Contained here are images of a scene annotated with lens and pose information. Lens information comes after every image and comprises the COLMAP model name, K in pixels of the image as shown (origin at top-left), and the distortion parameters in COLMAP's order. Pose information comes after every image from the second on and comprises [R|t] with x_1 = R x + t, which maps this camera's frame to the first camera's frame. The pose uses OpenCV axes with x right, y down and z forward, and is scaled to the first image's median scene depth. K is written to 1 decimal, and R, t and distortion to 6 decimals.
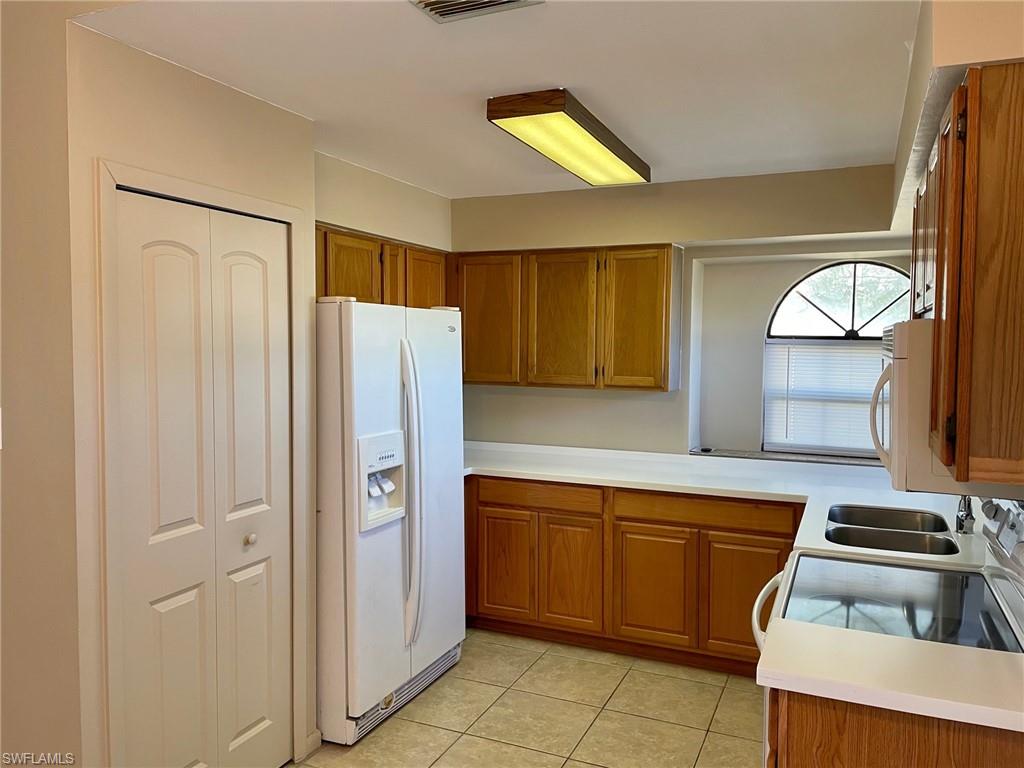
lens RADIAL K [[772.6, 0, 520.1], [0, 772.6, 374.6], [0, 0, 1]] dist [0.076295, -0.103878]
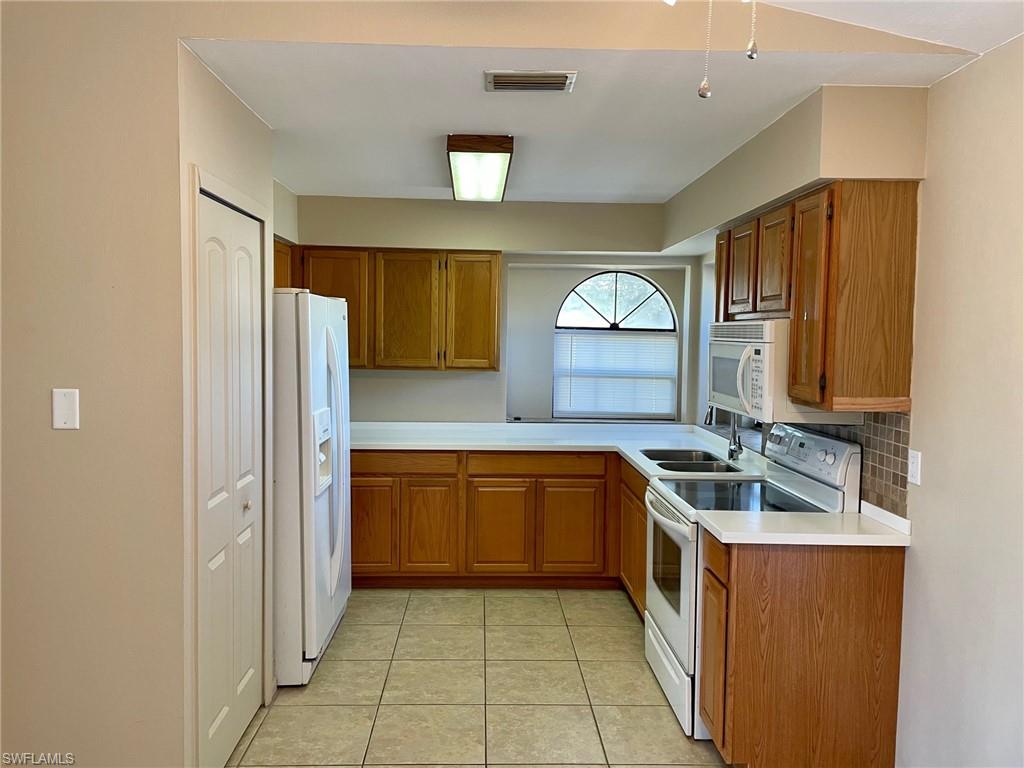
lens RADIAL K [[772.6, 0, 510.9], [0, 772.6, 370.9], [0, 0, 1]] dist [0.076295, -0.103878]
pose [[0.899924, -0.014540, 0.435805, -0.344907], [0.009735, 0.999865, 0.013256, 0.005602], [-0.435938, -0.007687, 0.899944, -0.115311]]
